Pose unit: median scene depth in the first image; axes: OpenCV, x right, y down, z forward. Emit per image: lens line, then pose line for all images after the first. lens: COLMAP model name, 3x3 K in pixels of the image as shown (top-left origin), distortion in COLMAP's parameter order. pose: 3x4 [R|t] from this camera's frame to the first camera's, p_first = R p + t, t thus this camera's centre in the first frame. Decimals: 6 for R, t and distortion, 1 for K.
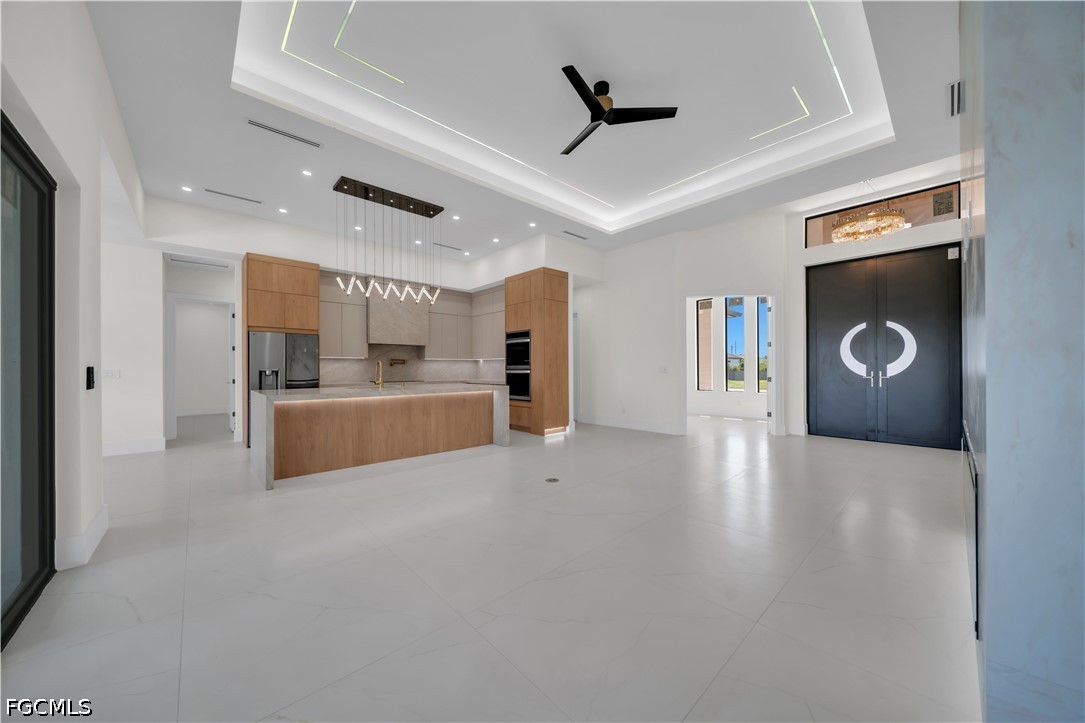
lens RADIAL K [[374.8, 0, 545.0], [0, 374.8, 365.6], [0, 0, 1]] dist [-0.001733, 0.000730]
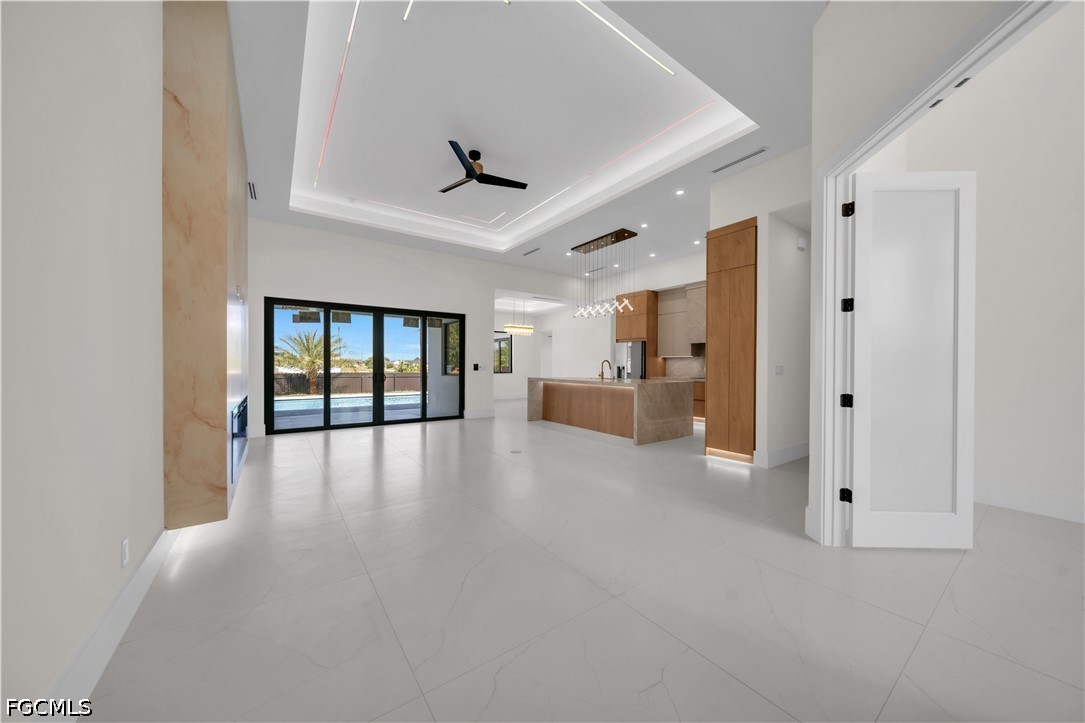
lens RADIAL K [[374.8, 0, 548.9], [0, 374.8, 365.8], [0, 0, 1]] dist [-0.001733, 0.000730]
pose [[-0.114738, 0.005186, -0.993382, 0.767175], [0.001313, 0.999986, 0.005069, 0.001988], [0.993395, -0.000723, -0.114743, 0.753663]]
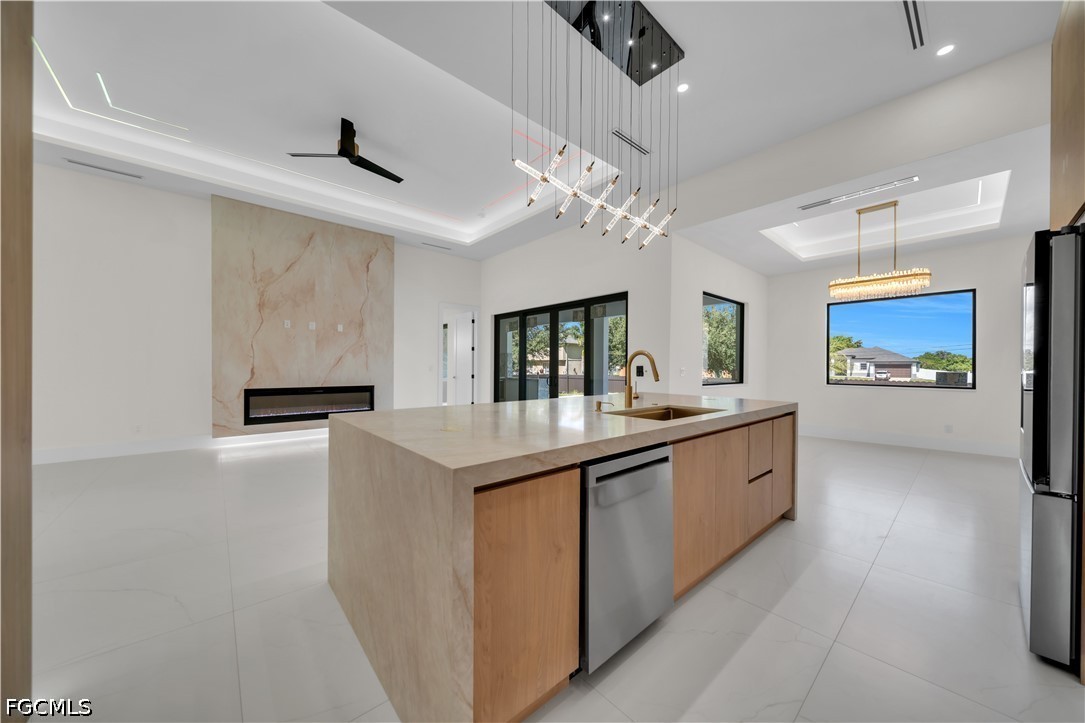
lens RADIAL K [[374.8, 0, 545.0], [0, 374.8, 365.2], [0, 0, 1]] dist [-0.001733, 0.000730]
pose [[-0.999584, -0.002353, 0.028748, -0.268310], [-0.002612, 0.999956, -0.008965, 0.007603], [-0.028725, -0.009036, -0.999547, 1.154005]]
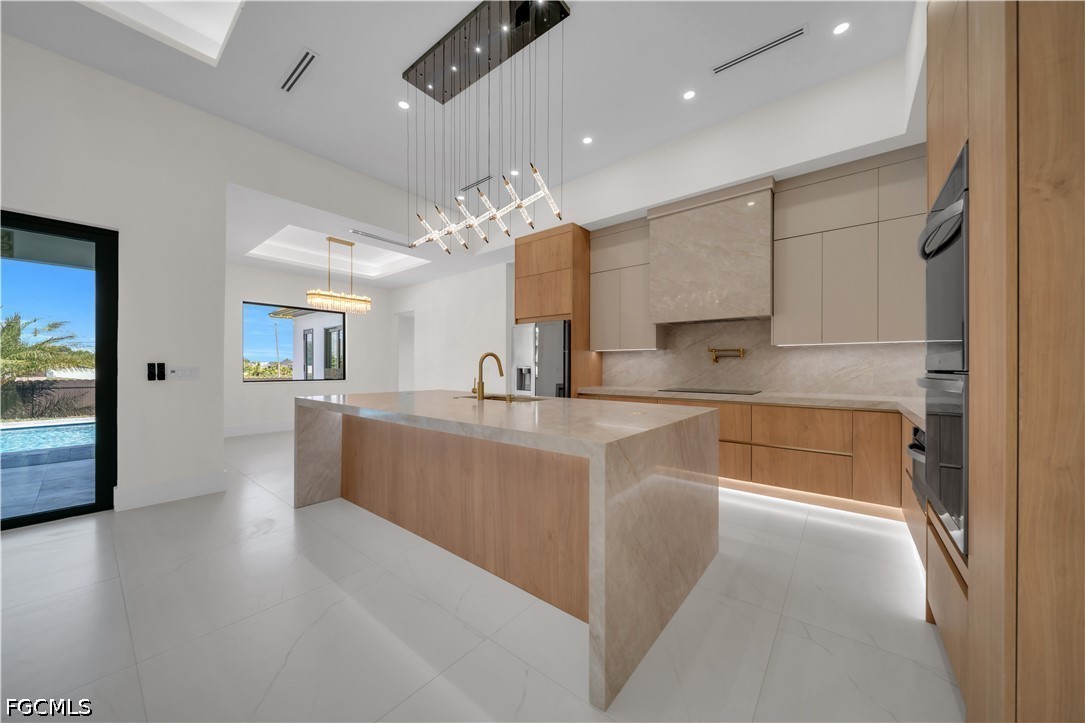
lens RADIAL K [[374.8, 0, 546.2], [0, 374.8, 368.0], [0, 0, 1]] dist [-0.001733, 0.000730]
pose [[0.143612, 0.007216, -0.989608, 0.103553], [0.003550, 0.999963, 0.007807, 0.005343], [0.989628, -0.004635, 0.143581, 0.795850]]
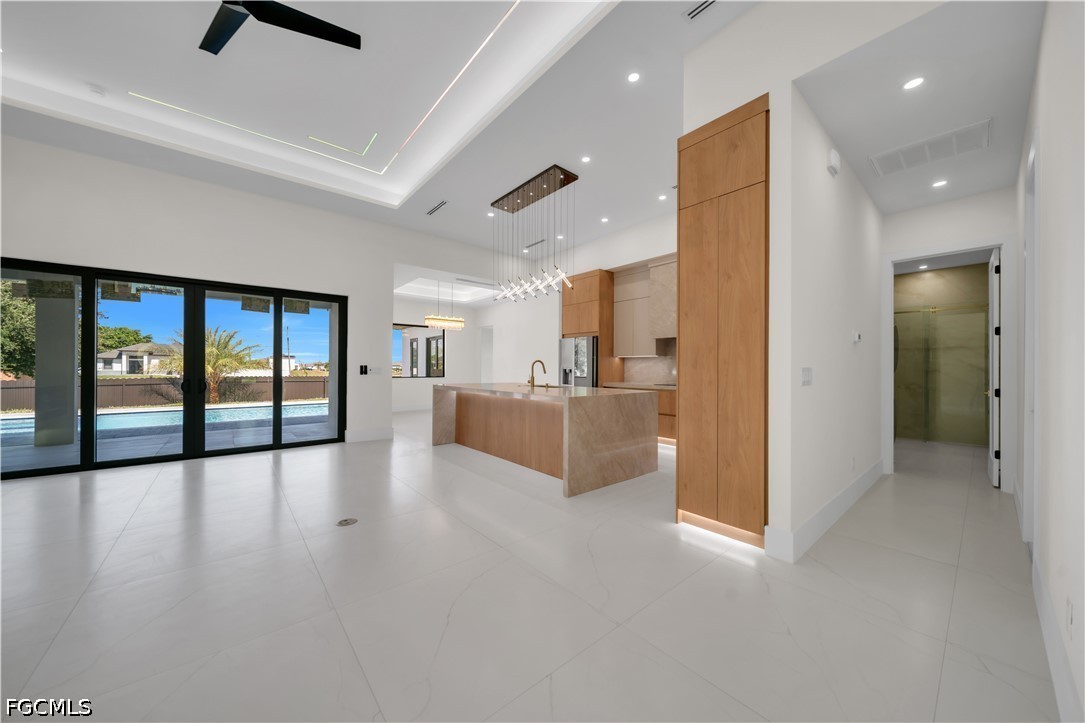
lens RADIAL K [[374.8, 0, 546.5], [0, 374.8, 366.3], [0, 0, 1]] dist [-0.001733, 0.000730]
pose [[-0.043426, -0.000450, -0.999057, 0.432683], [0.000999, 0.999999, -0.000494, 0.004037], [0.999056, -0.001019, -0.043426, 0.845896]]
